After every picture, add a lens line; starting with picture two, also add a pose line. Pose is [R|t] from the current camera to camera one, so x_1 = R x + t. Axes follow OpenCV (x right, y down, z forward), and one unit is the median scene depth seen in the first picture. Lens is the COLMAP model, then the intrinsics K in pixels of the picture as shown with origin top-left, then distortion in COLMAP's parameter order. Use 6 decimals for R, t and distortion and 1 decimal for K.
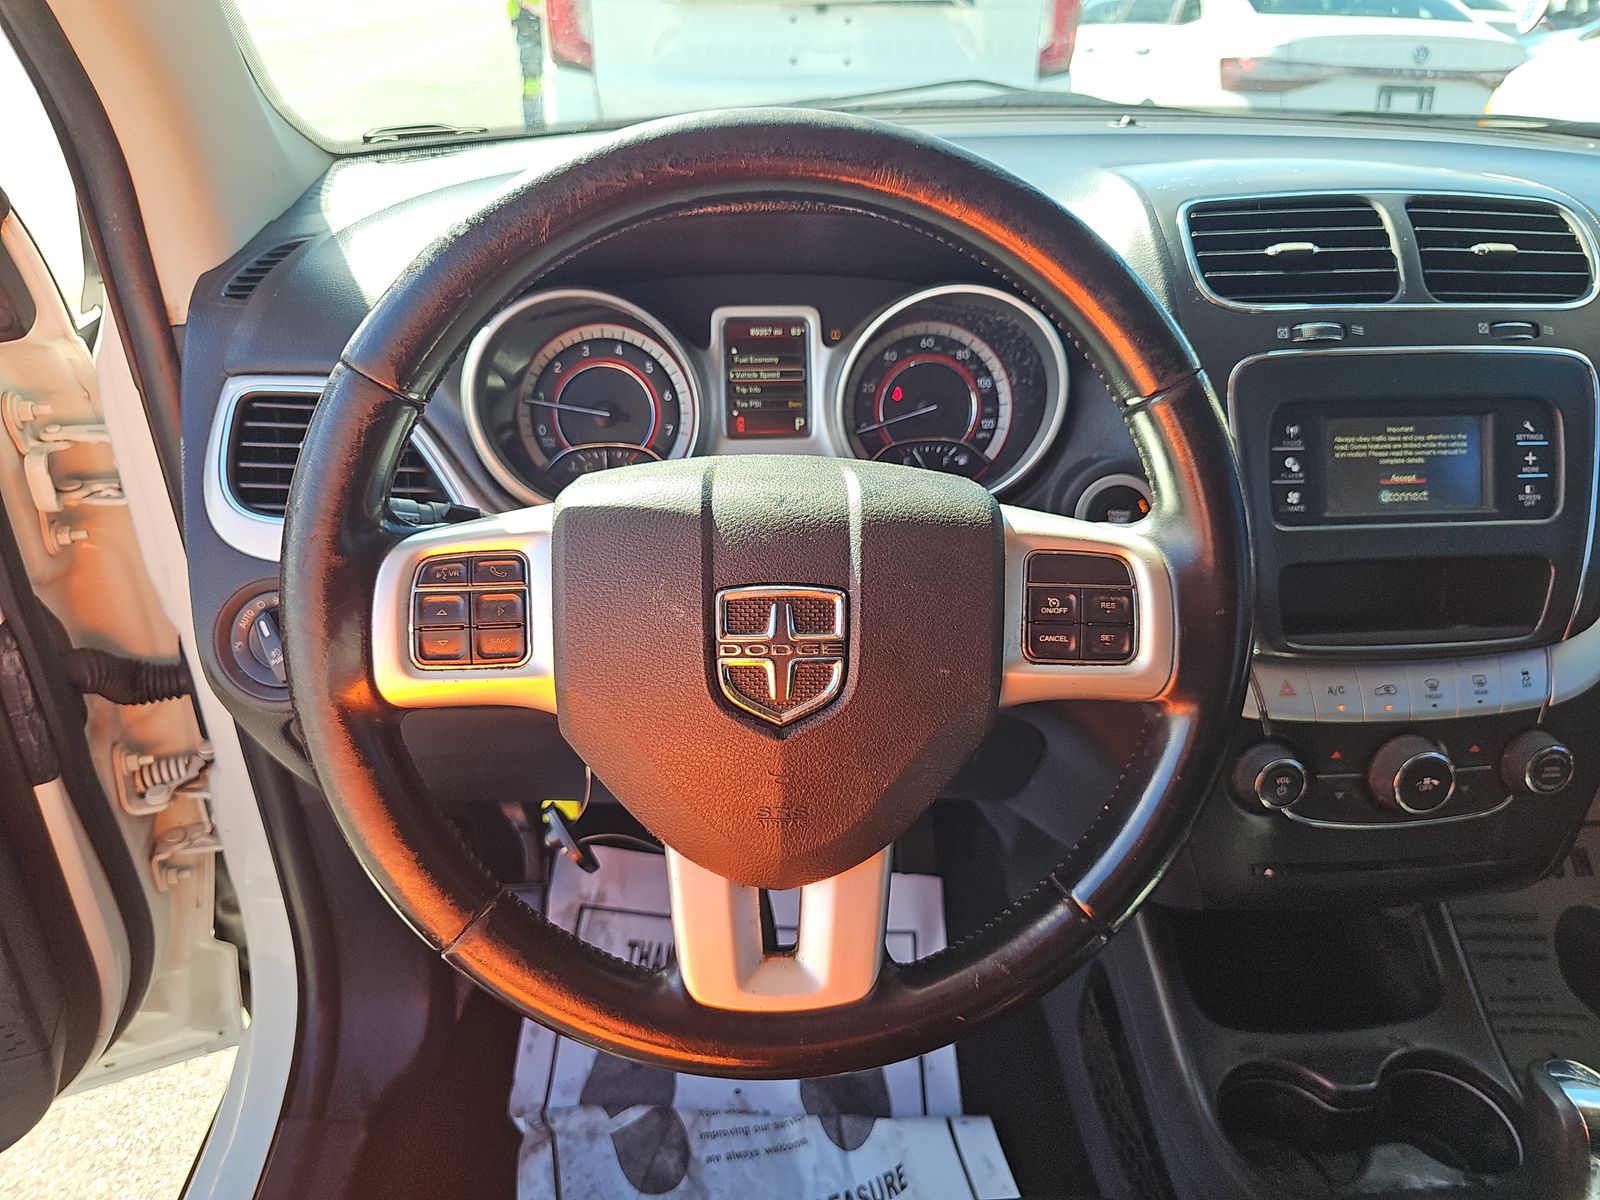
lens RADIAL K [[1042.8, 0, 805.2], [0, 1042.8, 610.9], [0, 0, 1]] dist [0.014456, -0.014972]
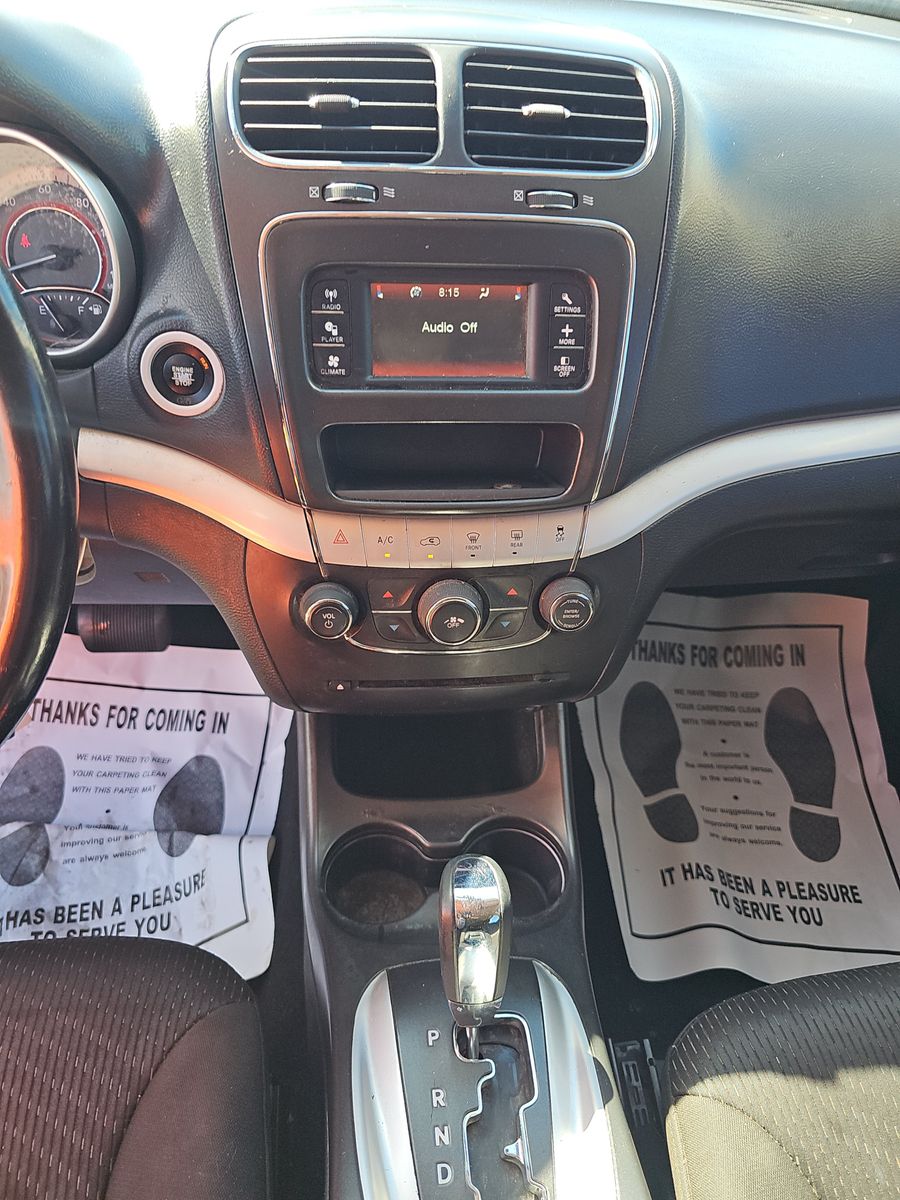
lens RADIAL K [[782.1, 0, 453.1], [0, 782.1, 607.6], [0, 0, 1]] dist [0.014456, -0.014972]
pose [[0.999294, 0.027936, 0.025124, 0.571361], [-0.032965, 0.972738, 0.229553, -0.050448], [-0.018027, -0.230219, 0.972972, 0.155309]]
